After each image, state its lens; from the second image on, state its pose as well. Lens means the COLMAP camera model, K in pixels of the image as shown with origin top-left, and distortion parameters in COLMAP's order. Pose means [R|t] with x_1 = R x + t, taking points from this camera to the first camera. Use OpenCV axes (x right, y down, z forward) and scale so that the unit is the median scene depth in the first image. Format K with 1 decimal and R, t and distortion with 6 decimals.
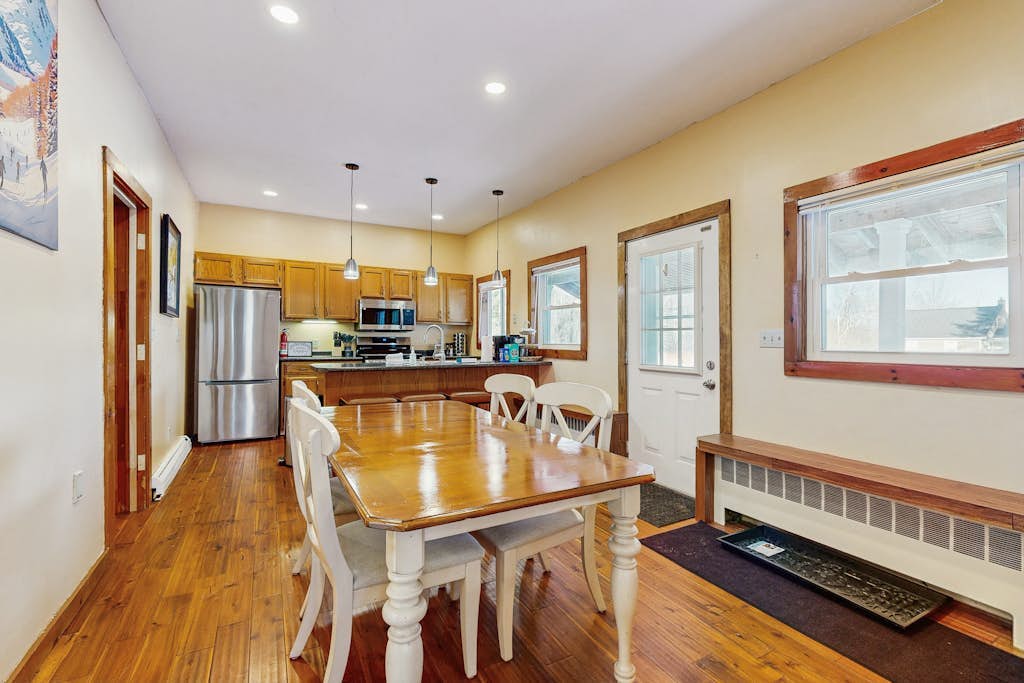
lens RADIAL K [[446.6, 0, 512.4], [0, 446.6, 339.6], [0, 0, 1]] dist [-0.008674, 0.004395]
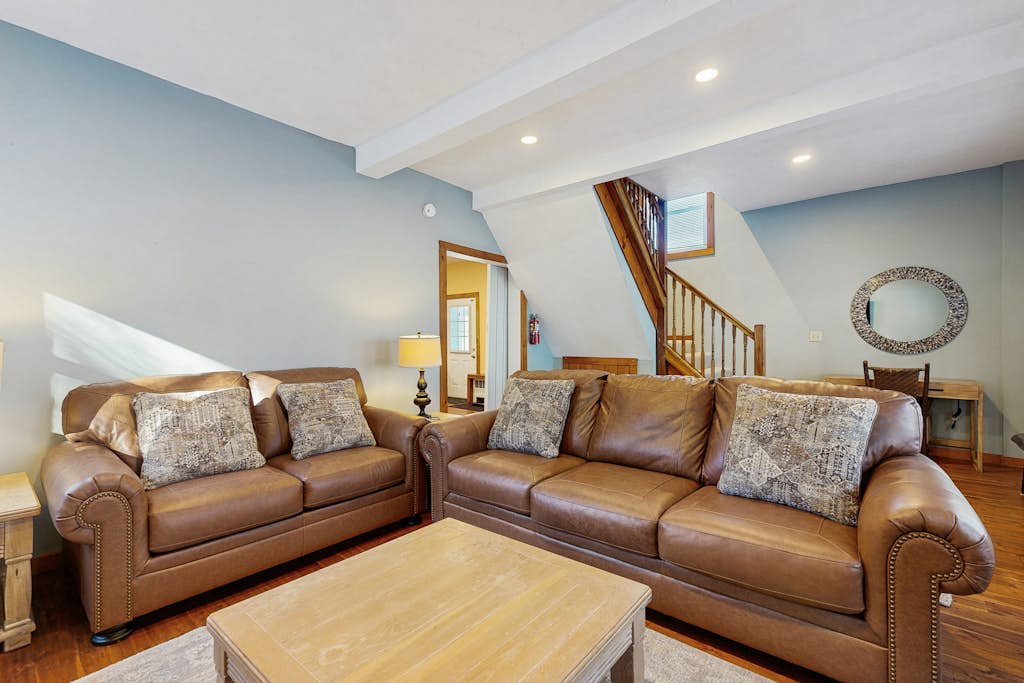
lens RADIAL K [[446.6, 0, 509.3], [0, 446.6, 341.8], [0, 0, 1]] dist [-0.008674, 0.004395]
pose [[0.925574, 0.002480, 0.378560, -0.217705], [-0.001575, 0.999995, -0.002700, 0.009054], [-0.378565, 0.001903, 0.925573, -0.898081]]
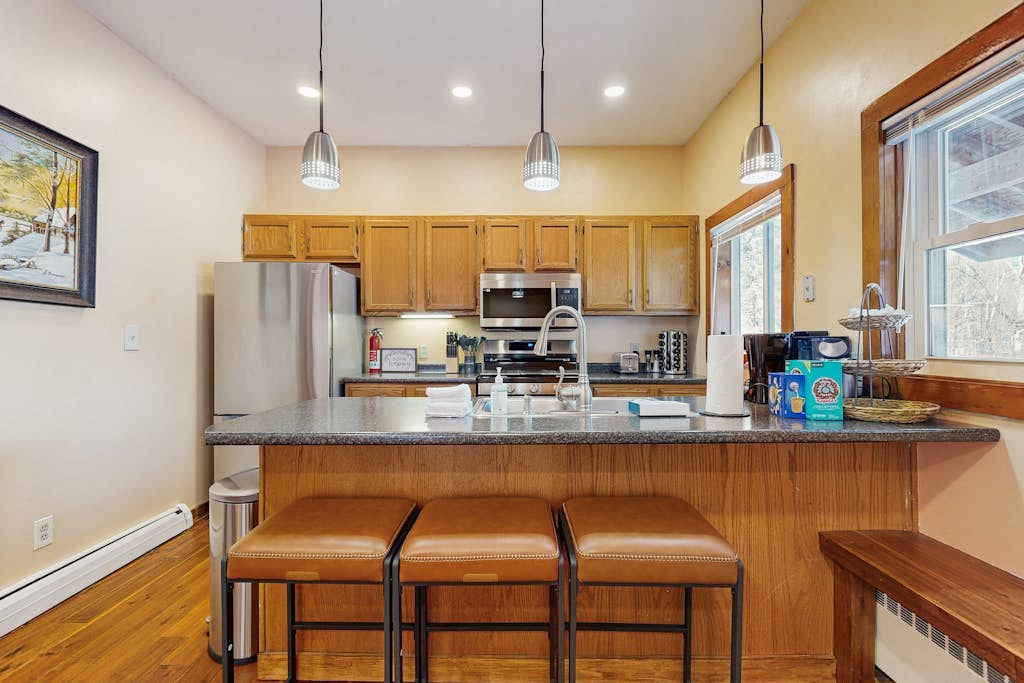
lens RADIAL K [[446.6, 0, 513.8], [0, 446.6, 341.9], [0, 0, 1]] dist [-0.008674, 0.004395]
pose [[0.869496, -0.005408, -0.493910, -0.025892], [0.005517, 0.999984, -0.001237, -0.003079], [0.493909, -0.001650, 0.869512, 0.550591]]
